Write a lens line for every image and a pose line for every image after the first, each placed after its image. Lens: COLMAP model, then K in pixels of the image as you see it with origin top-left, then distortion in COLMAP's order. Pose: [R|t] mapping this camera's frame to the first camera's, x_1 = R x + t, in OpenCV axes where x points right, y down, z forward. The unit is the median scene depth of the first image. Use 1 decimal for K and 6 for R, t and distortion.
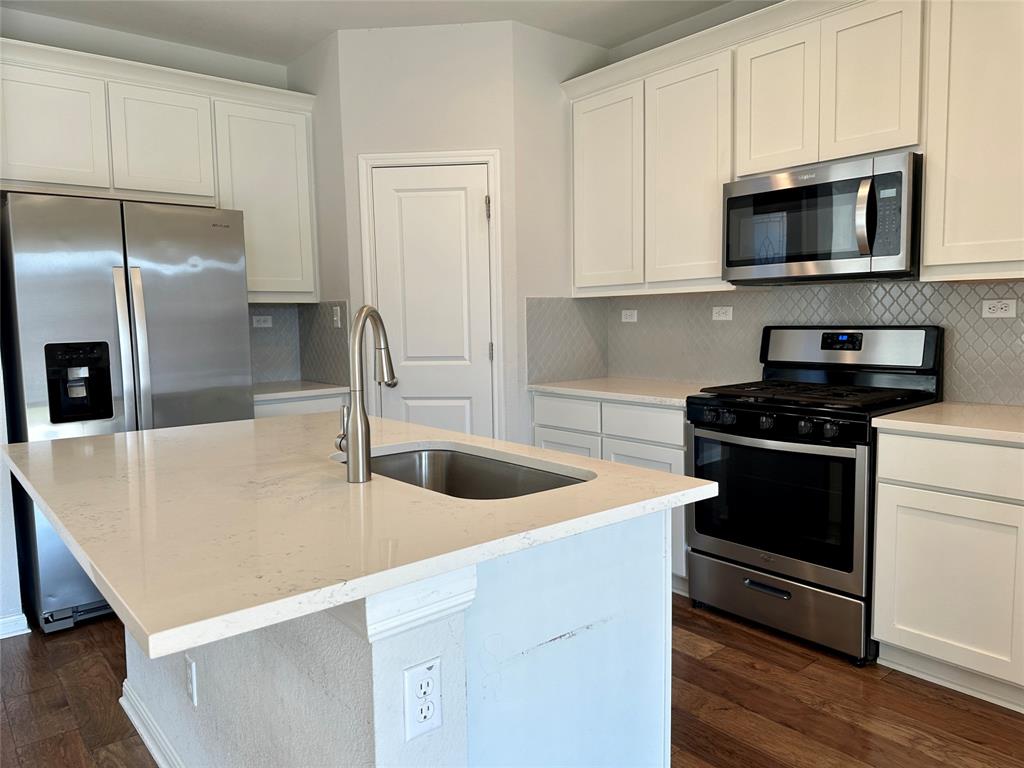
lens RADIAL K [[718.1, 0, 502.2], [0, 718.1, 381.0], [0, 0, 1]] dist [0.057043, -0.066027]
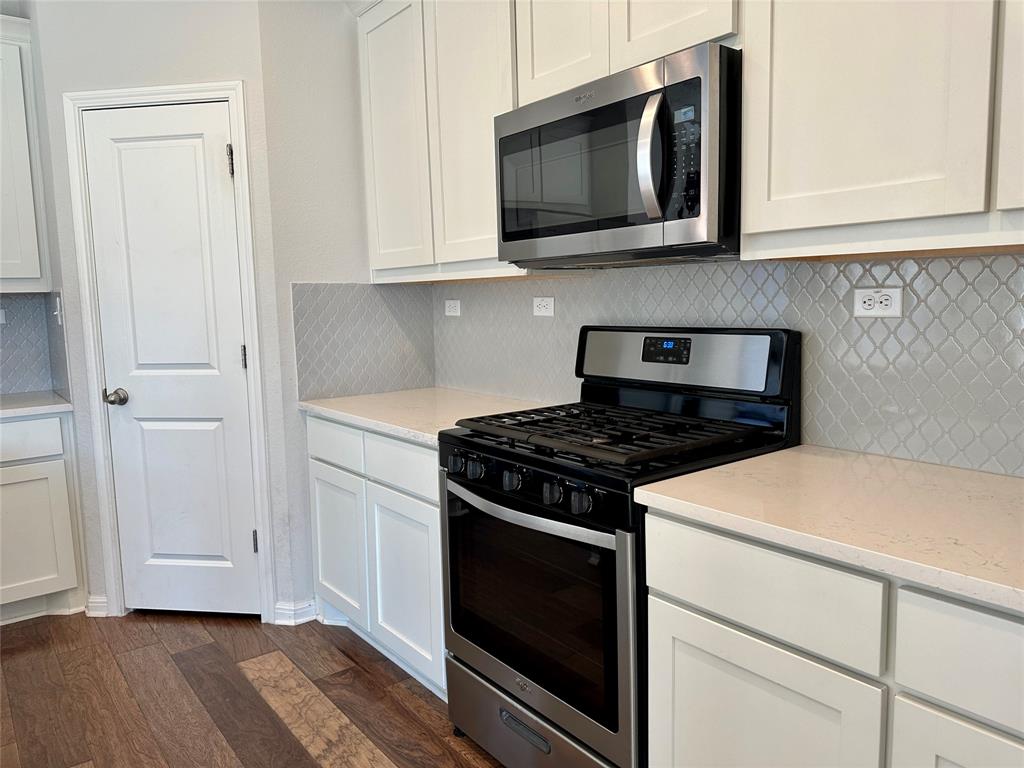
lens RADIAL K [[718.1, 0, 502.4], [0, 718.1, 378.7], [0, 0, 1]] dist [0.057043, -0.066027]
pose [[0.999588, -0.000795, -0.028687, 0.327422], [0.001349, 0.999813, 0.019299, -0.040167], [0.028666, -0.019330, 0.999402, 0.316110]]
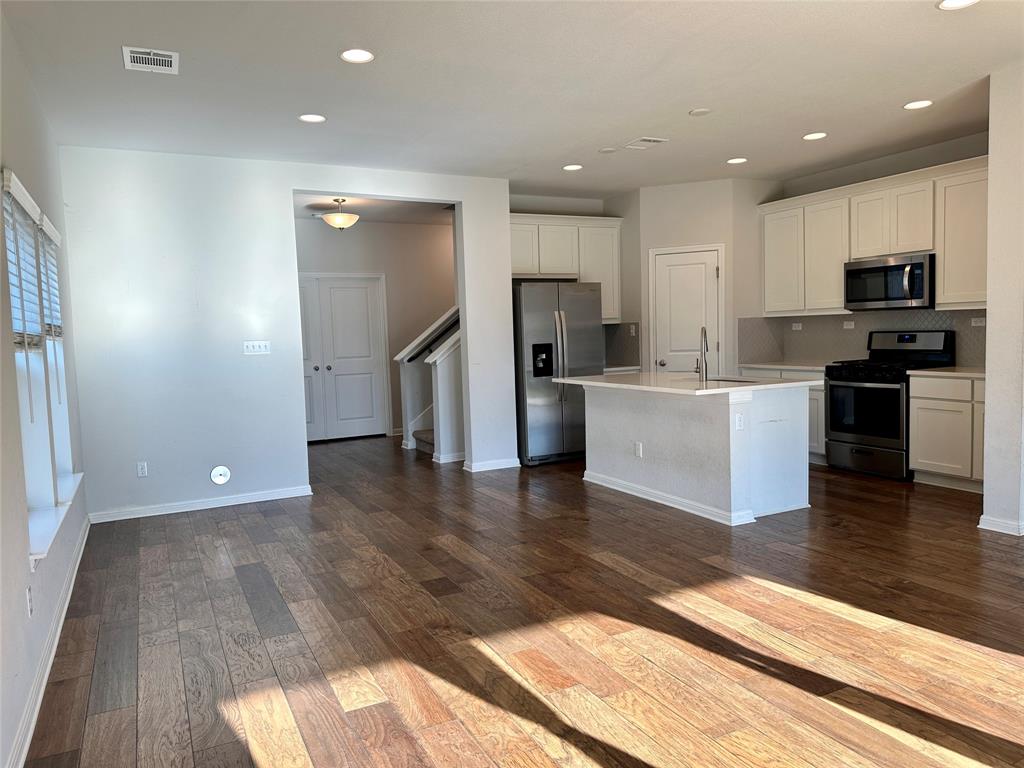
lens RADIAL K [[718.1, 0, 501.7], [0, 718.1, 384.4], [0, 0, 1]] dist [0.057043, -0.066027]
pose [[0.976220, 0.000849, -0.216778, -0.197309], [-0.003010, 0.999949, -0.009640, 0.095891], [0.216759, 0.010063, 0.976173, -1.214902]]
